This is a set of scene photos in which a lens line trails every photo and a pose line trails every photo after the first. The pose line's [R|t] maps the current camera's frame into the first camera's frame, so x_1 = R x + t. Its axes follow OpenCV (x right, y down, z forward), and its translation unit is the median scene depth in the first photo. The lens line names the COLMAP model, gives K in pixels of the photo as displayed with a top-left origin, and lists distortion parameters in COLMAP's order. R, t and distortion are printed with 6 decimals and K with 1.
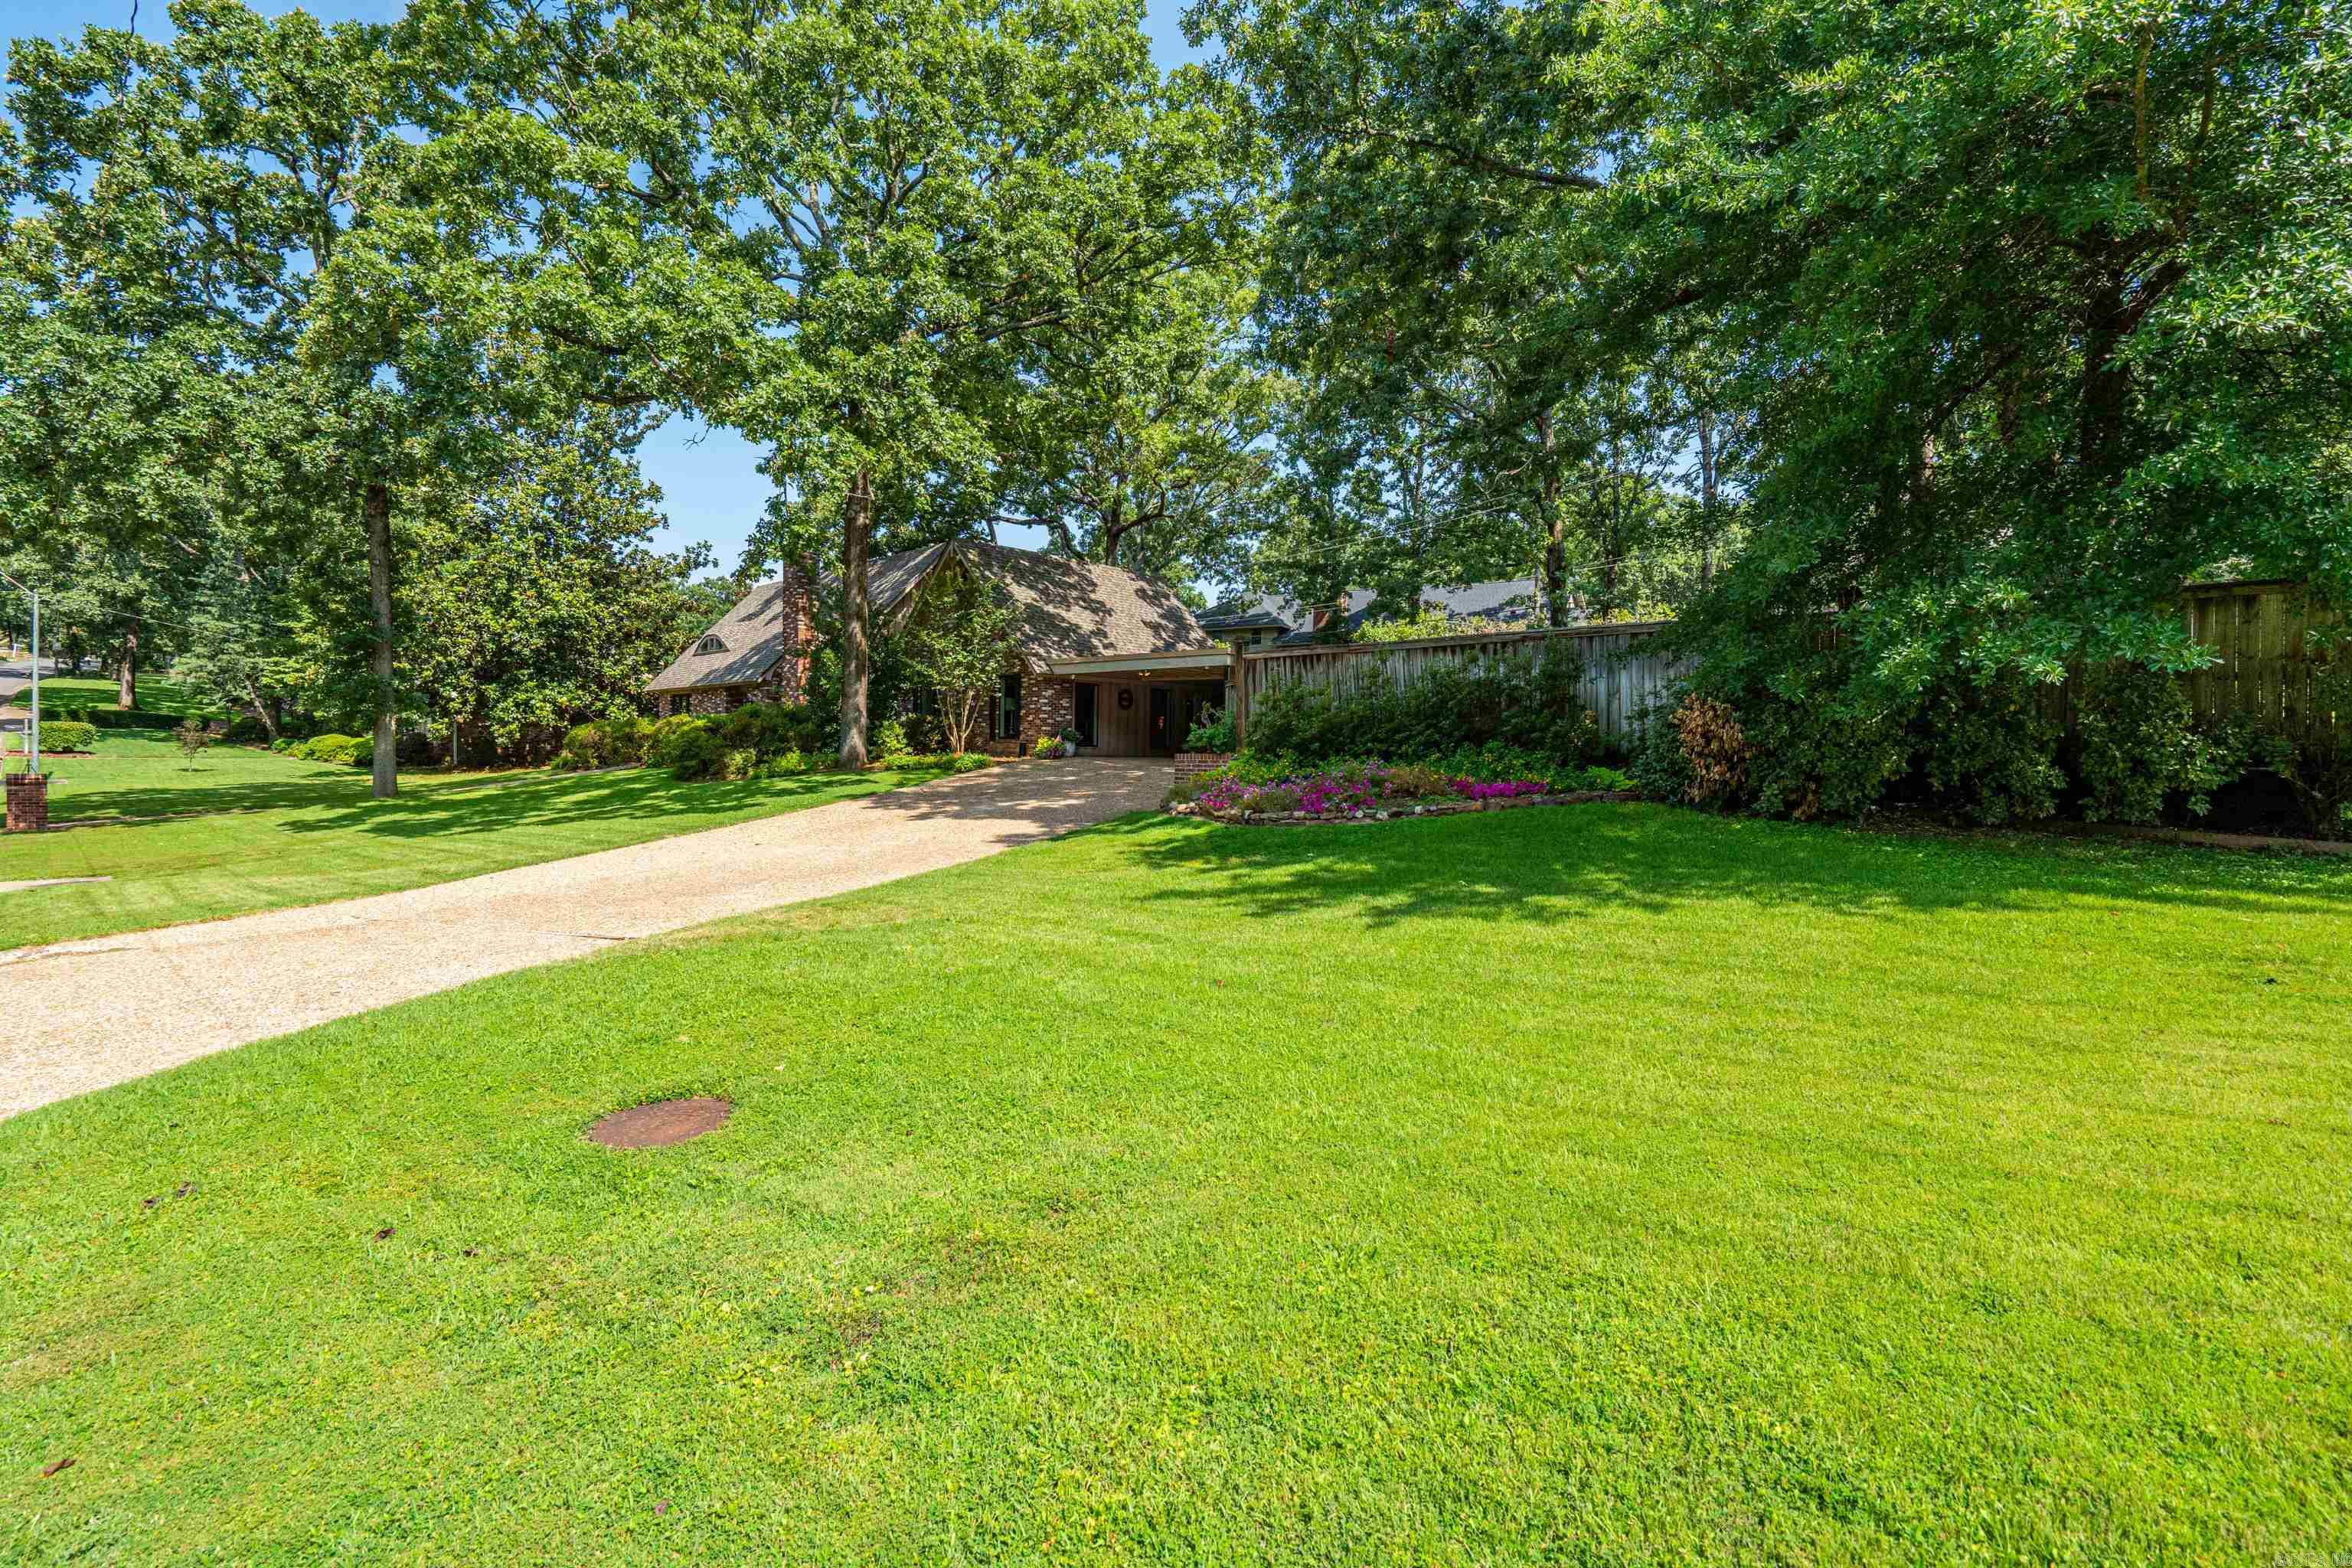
lens RADIAL K [[1059.1, 0, 1184.1], [0, 1059.1, 788.7], [0, 0, 1]] dist [0.000661, -0.001493]
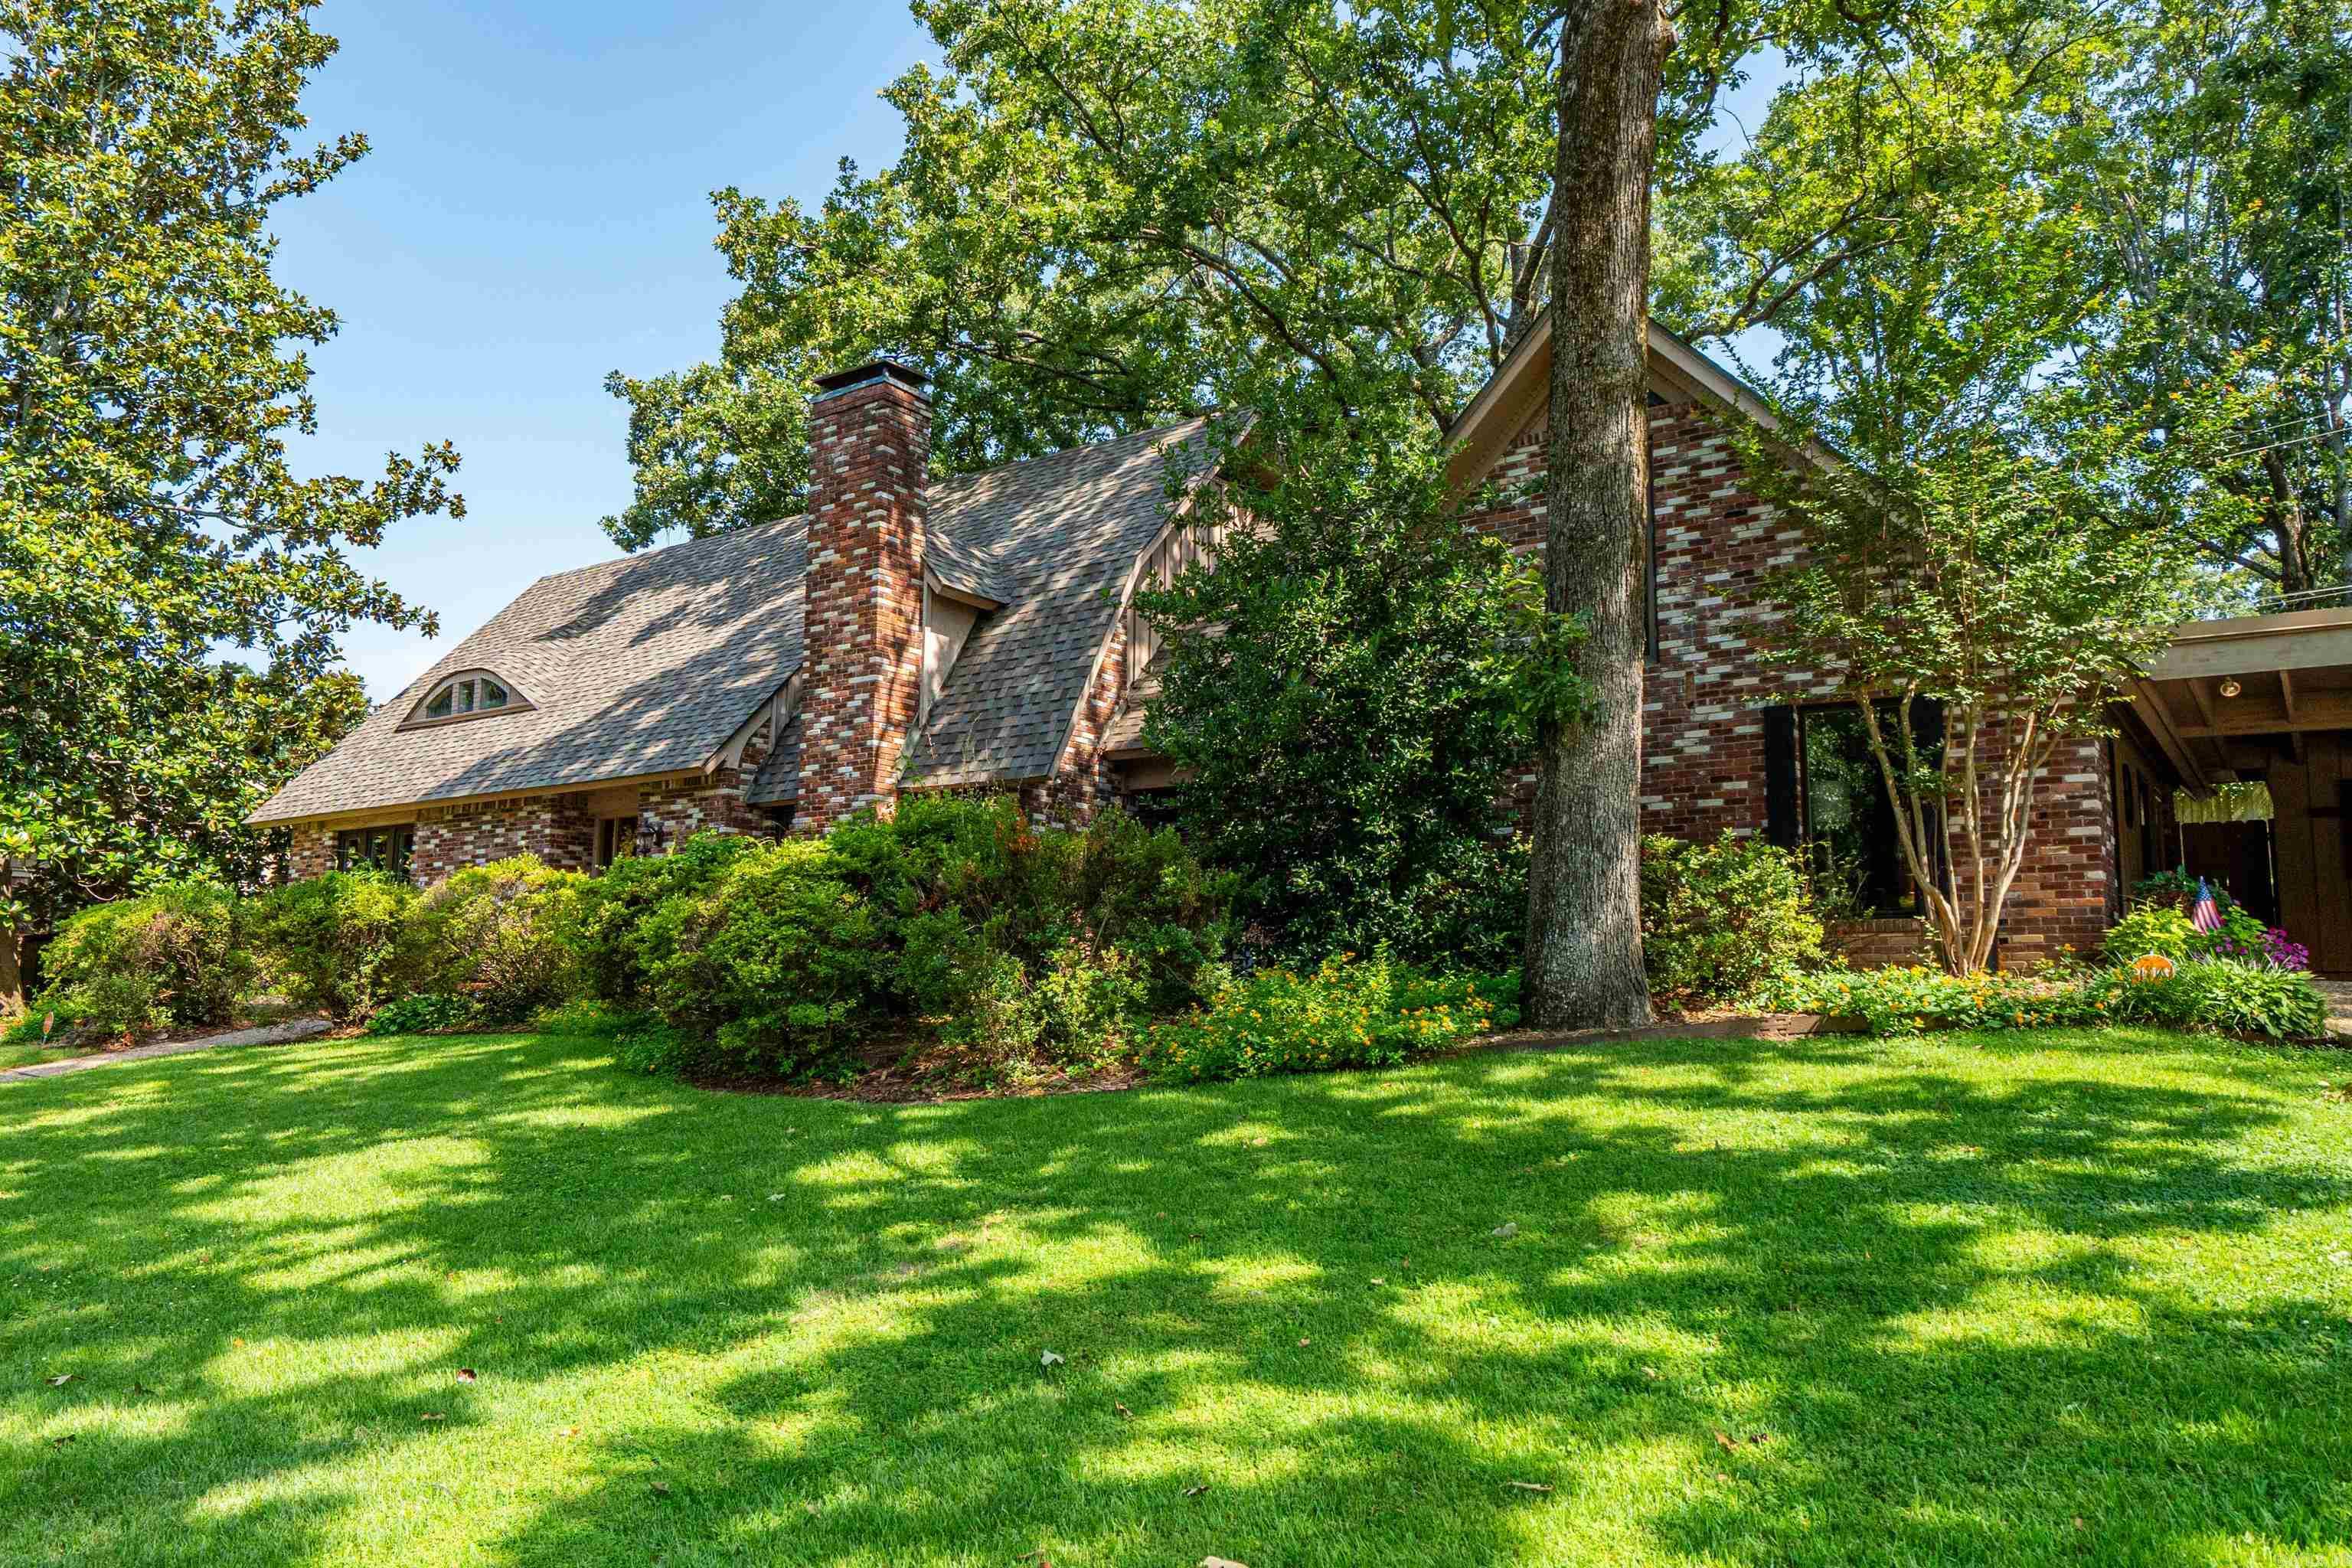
lens RADIAL K [[1657.6, 0, 1181.0], [0, 1657.6, 778.8], [0, 0, 1]] dist [0.009741, 0.001329]
pose [[0.988110, 0.012101, 0.153270, -0.280686], [0.013653, 0.986053, -0.165870, -0.007388], [-0.153140, 0.165990, 0.974164, 0.389156]]
